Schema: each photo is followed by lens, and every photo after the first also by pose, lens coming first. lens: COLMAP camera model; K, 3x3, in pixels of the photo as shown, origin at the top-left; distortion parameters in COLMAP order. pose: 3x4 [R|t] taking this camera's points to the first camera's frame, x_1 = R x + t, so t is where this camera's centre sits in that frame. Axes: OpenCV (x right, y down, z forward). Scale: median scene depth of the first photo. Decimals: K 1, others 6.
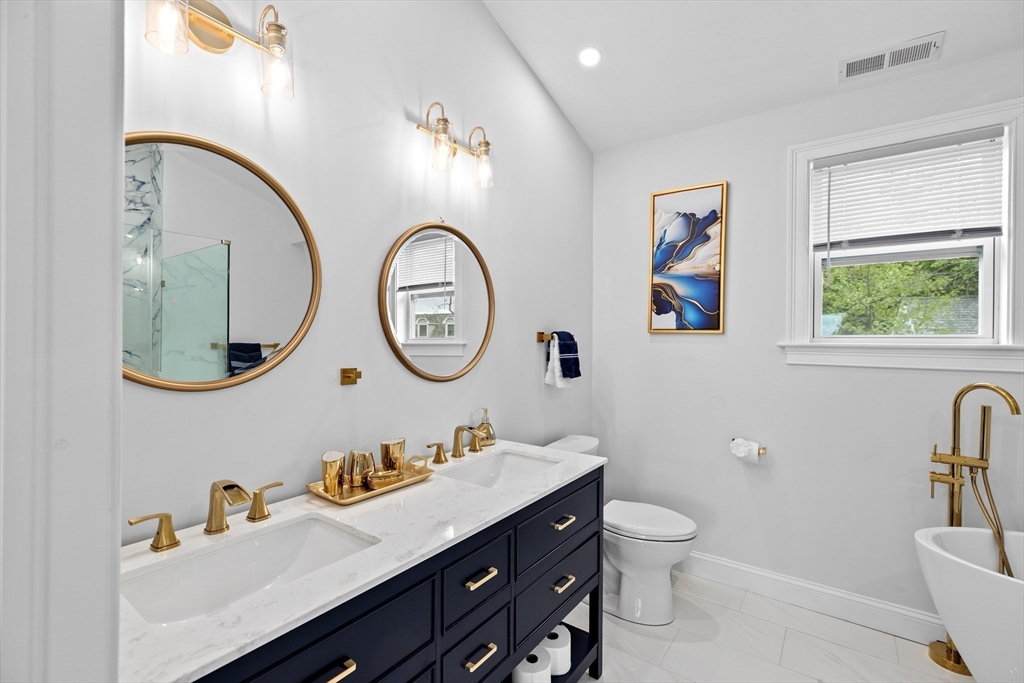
lens RADIAL K [[457.0, 0, 510.9], [0, 457.0, 341.2], [0, 0, 1]] dist [-0.002211, 0.001138]
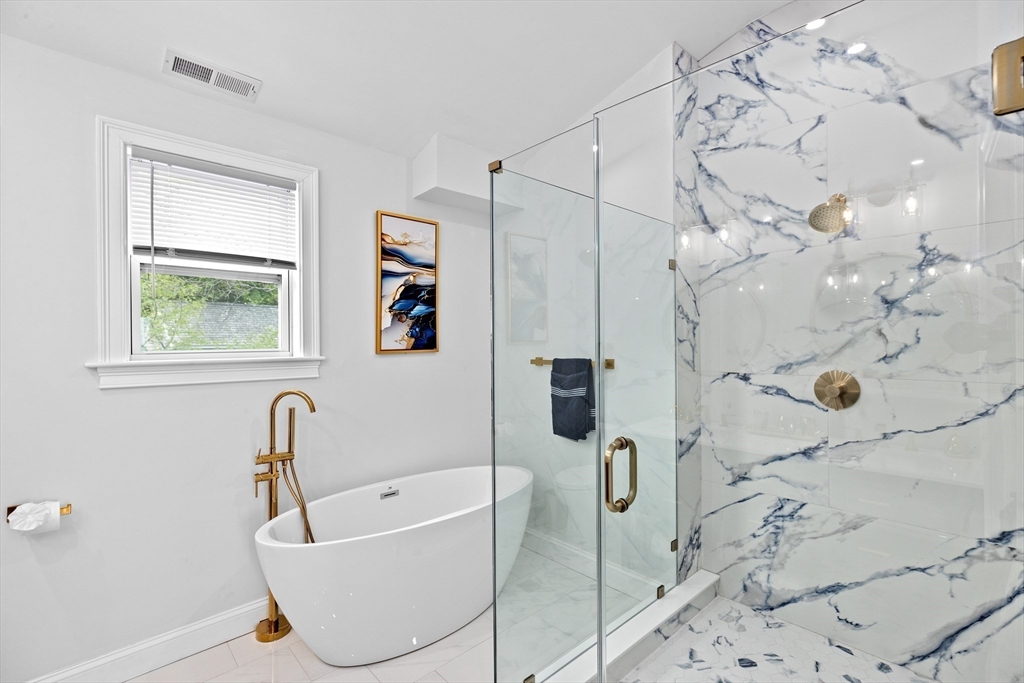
lens RADIAL K [[457.0, 0, 513.0], [0, 457.0, 341.8], [0, 0, 1]] dist [-0.002211, 0.001138]
pose [[0.185703, -0.013436, 0.982514, -0.045501], [0.009933, 0.999881, 0.011796, -0.039898], [-0.982556, 0.007569, 0.185815, 0.170010]]
